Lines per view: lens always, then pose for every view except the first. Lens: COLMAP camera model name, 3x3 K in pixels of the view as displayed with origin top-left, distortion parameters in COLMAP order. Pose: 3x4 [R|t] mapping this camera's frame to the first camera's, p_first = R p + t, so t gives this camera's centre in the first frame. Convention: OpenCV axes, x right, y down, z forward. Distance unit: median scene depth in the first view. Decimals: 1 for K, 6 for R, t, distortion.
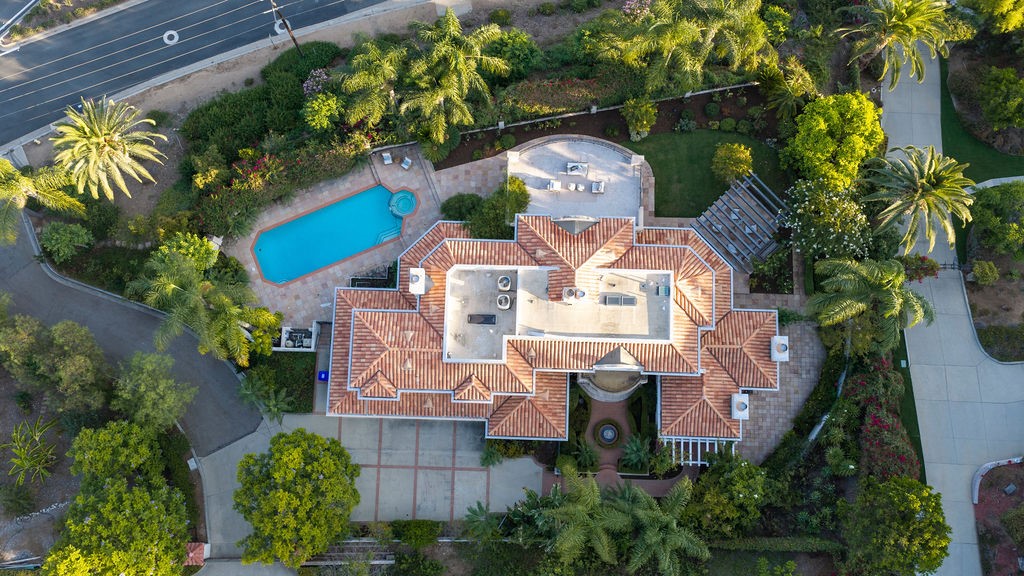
lens RADIAL K [[848.2, 0, 512.0], [0, 848.2, 288.0], [0, 0, 1]] dist [0.001030, -0.012506]
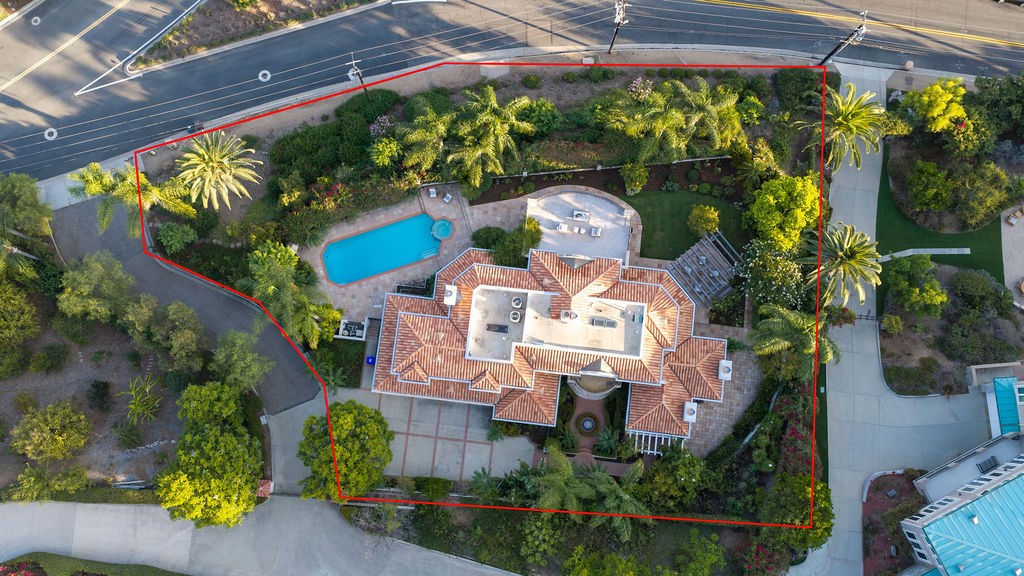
lens RADIAL K [[848.2, 0, 512.0], [0, 848.2, 288.0], [0, 0, 1]] dist [0.001030, -0.012506]
pose [[0.996366, 0.084387, -0.011557, -0.003038], [-0.084217, 0.996342, 0.014472, -0.042812], [0.012736, -0.013447, 0.999828, -0.283626]]
